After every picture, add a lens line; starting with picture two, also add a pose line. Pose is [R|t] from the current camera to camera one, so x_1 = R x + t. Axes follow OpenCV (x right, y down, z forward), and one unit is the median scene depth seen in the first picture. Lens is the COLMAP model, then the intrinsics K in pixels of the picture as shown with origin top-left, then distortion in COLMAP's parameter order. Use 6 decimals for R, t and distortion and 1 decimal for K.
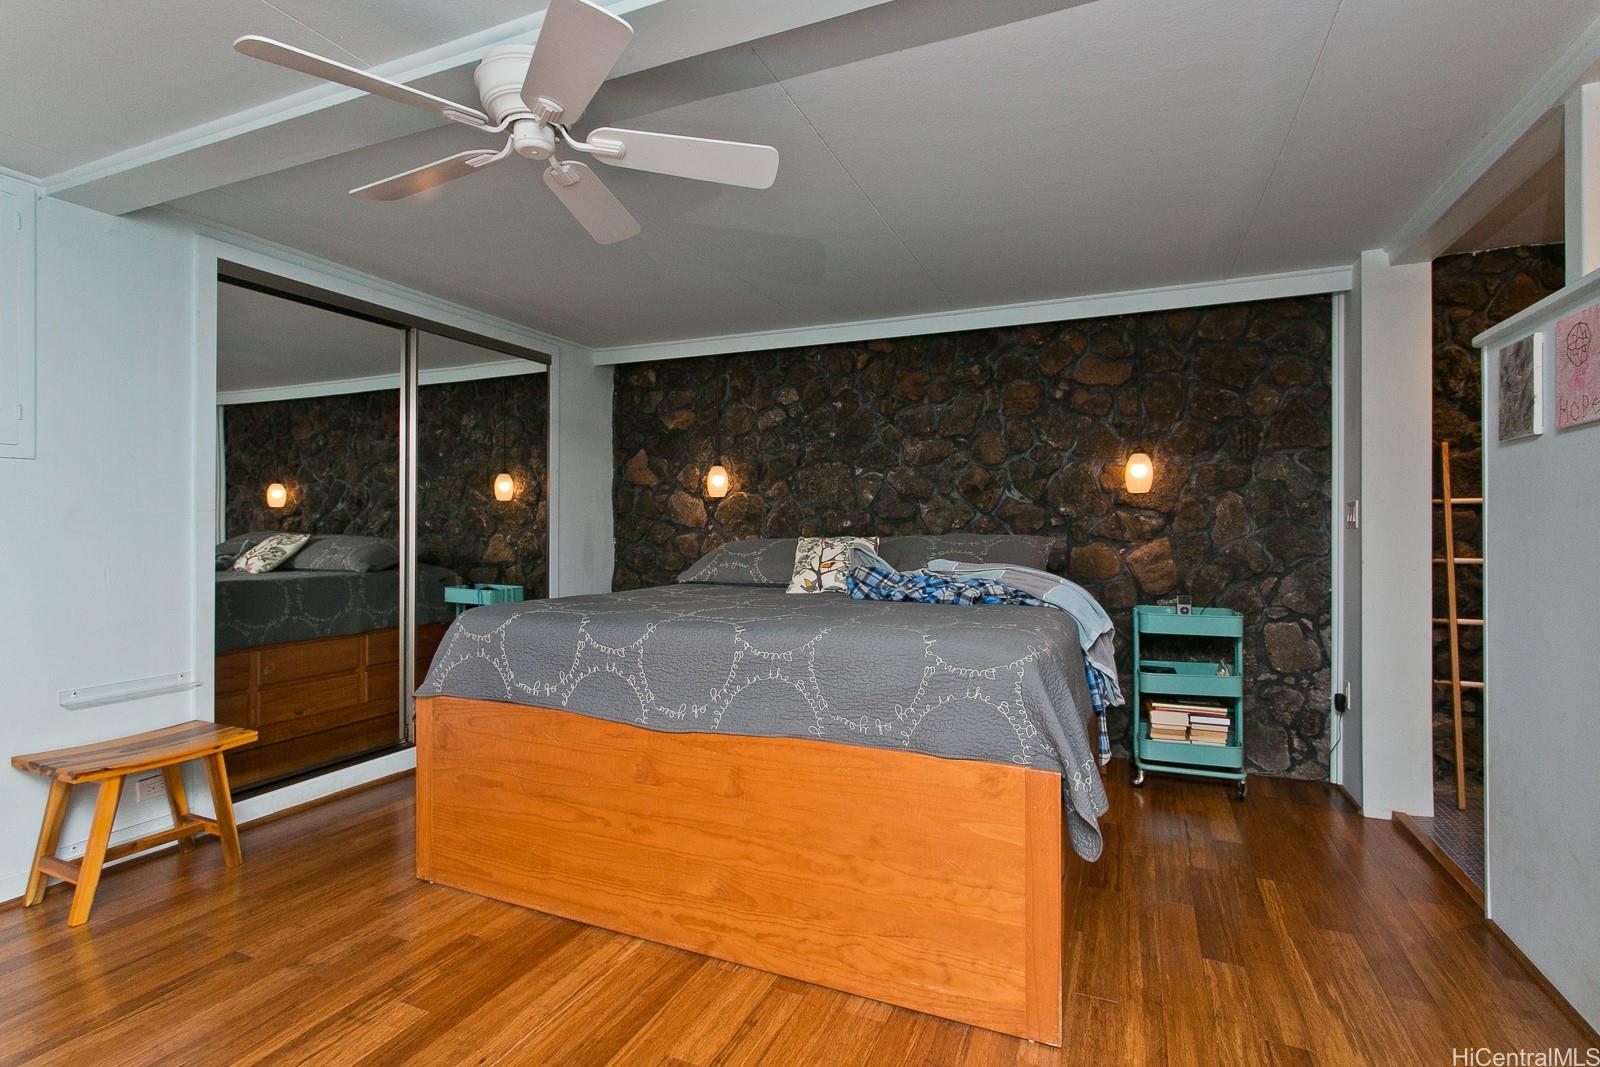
lens RADIAL K [[770.2, 0, 803.5], [0, 770.2, 525.3], [0, 0, 1]] dist [-0.000910, 0.000829]
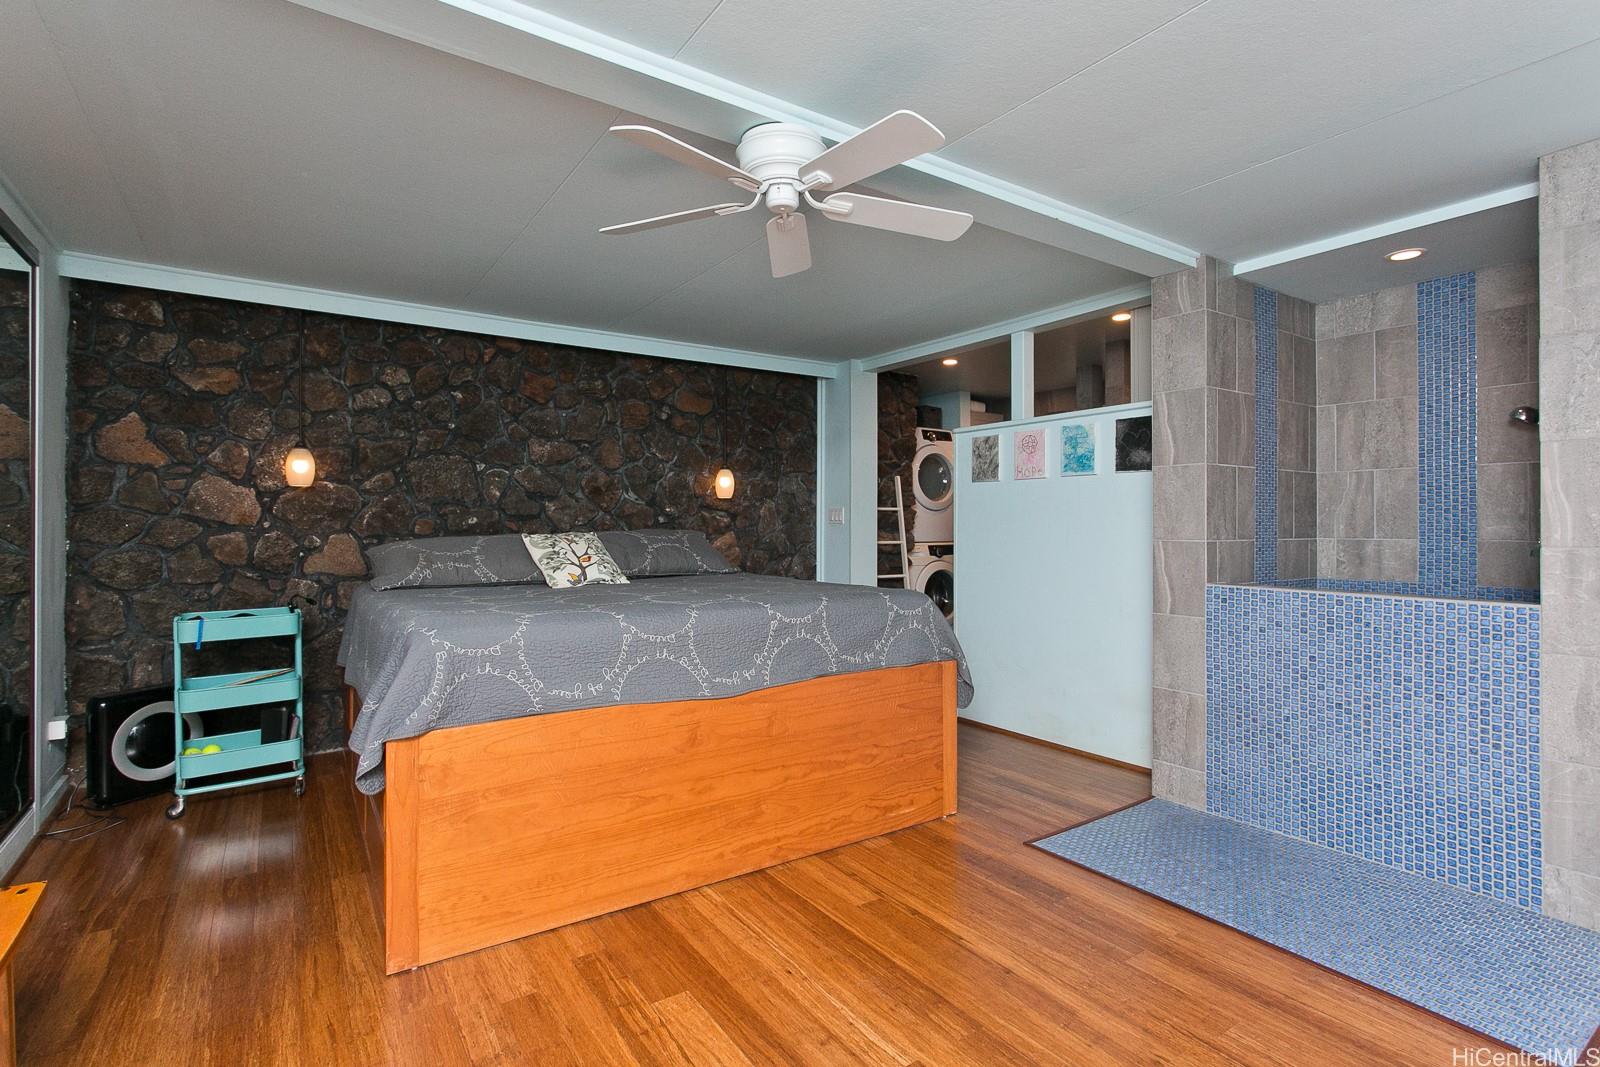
lens RADIAL K [[770.2, 0, 806.2], [0, 770.2, 530.7], [0, 0, 1]] dist [-0.000910, 0.000829]
pose [[0.536134, -0.007764, 0.844097, -0.576193], [0.000151, 0.999959, 0.009102, 0.002054], [-0.844133, -0.004753, 0.536113, 0.142631]]
